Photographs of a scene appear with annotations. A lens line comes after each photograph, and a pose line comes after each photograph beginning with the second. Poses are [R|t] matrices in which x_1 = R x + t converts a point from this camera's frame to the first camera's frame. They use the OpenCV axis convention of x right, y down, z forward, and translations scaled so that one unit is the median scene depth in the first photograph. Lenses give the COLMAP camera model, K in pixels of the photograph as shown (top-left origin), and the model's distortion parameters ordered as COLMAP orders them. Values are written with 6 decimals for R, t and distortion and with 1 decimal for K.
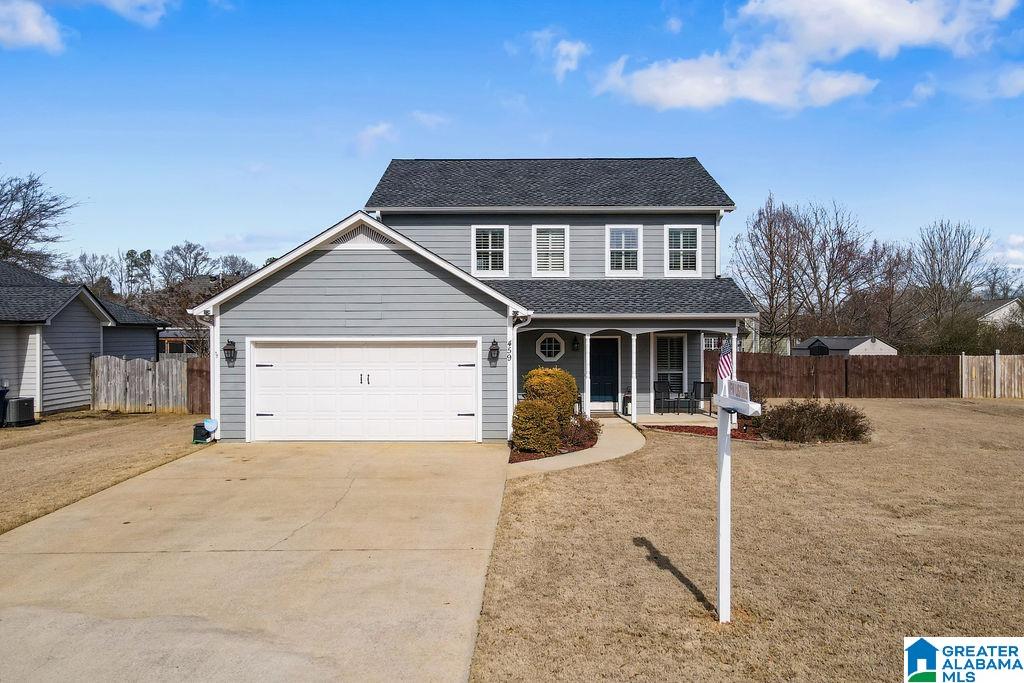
lens RADIAL K [[757.3, 0, 512.0], [0, 757.3, 341.5], [0, 0, 1]] dist [0.012950, 0.013531]
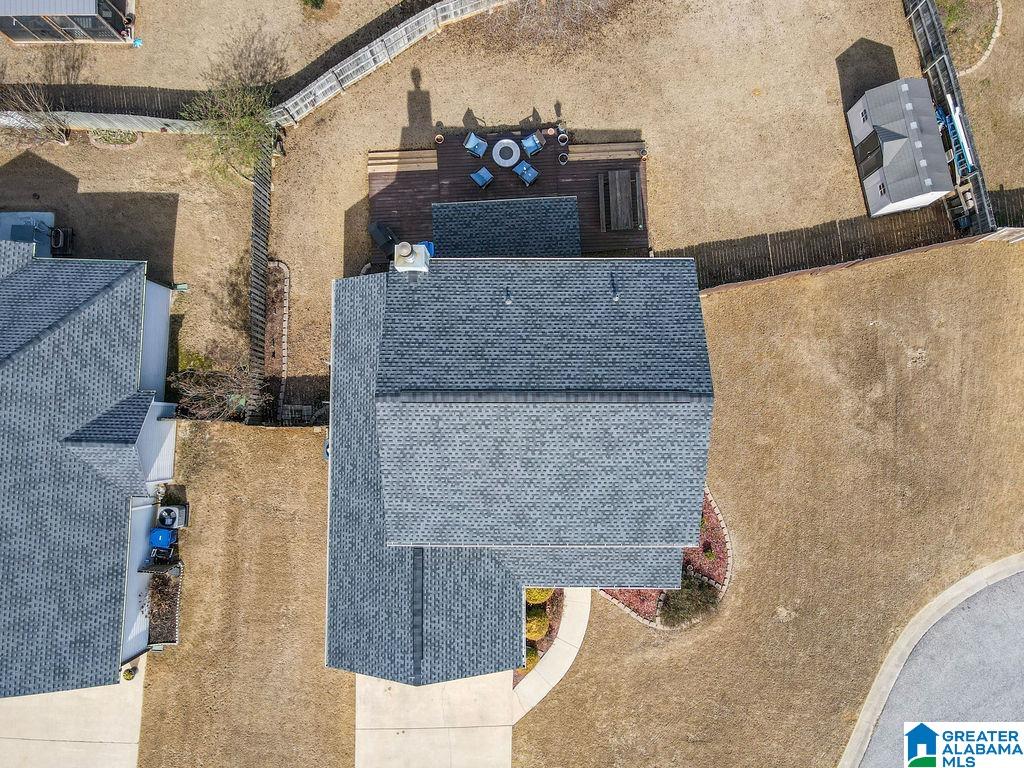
lens RADIAL K [[760.0, 0, 512.0], [0, 760.0, 384.0], [0, 0, 1]] dist [0.009007, 0.001904]
pose [[0.999854, -0.006807, -0.015694, 0.022116], [0.016126, 0.068882, 0.997494, -1.371942], [-0.005709, -0.997602, 0.068982, 1.152684]]
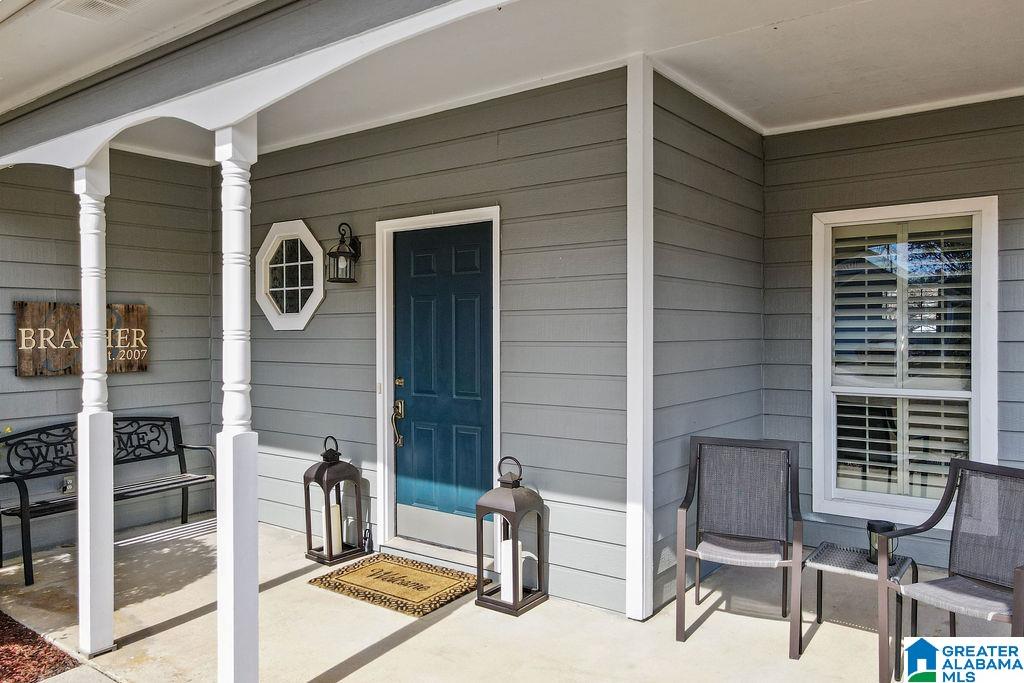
lens RADIAL K [[757.3, 0, 512.0], [0, 757.3, 341.5], [0, 0, 1]] dist [0.012950, 0.013531]
pose [[0.803692, 0.007512, -0.594998, 0.267509], [-0.002518, 0.999954, 0.009223, 0.027682], [0.595040, -0.005914, 0.803675, 0.839666]]
